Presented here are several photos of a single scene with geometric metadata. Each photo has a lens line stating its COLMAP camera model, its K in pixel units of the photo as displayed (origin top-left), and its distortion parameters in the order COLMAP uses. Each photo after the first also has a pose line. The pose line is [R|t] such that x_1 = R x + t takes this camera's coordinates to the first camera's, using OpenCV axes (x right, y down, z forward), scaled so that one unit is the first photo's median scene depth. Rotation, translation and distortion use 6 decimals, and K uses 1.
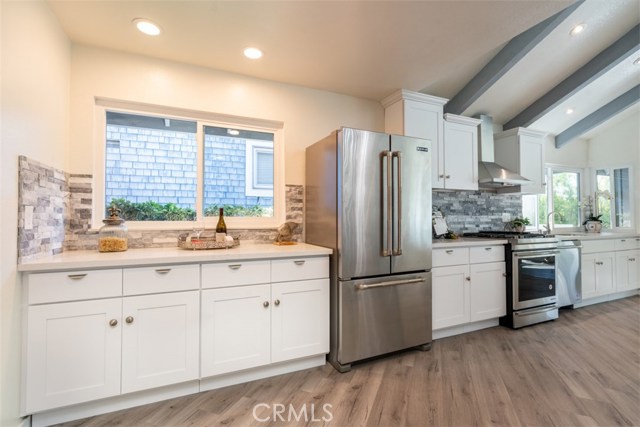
lens RADIAL K [[291.4, 0, 316.0], [0, 291.4, 211.2], [0, 0, 1]] dist [0.001177, 0.000870]
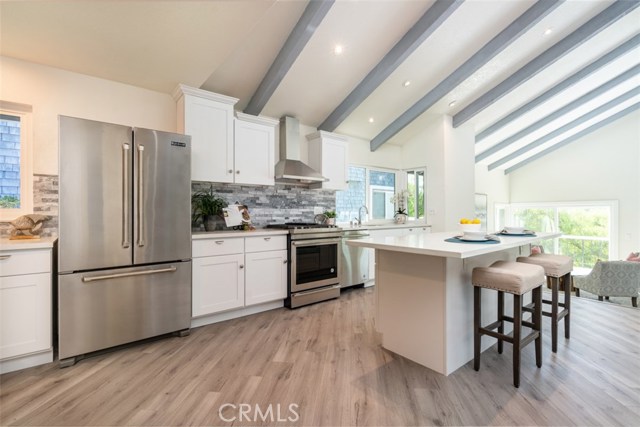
lens RADIAL K [[291.4, 0, 316.0], [0, 291.4, 211.2], [0, 0, 1]] dist [0.001177, 0.000870]
pose [[0.967064, 0.001917, 0.254528, 0.474311], [-0.007577, 0.999745, 0.021258, 0.000084], [-0.254422, -0.022487, 0.966832, -0.108752]]
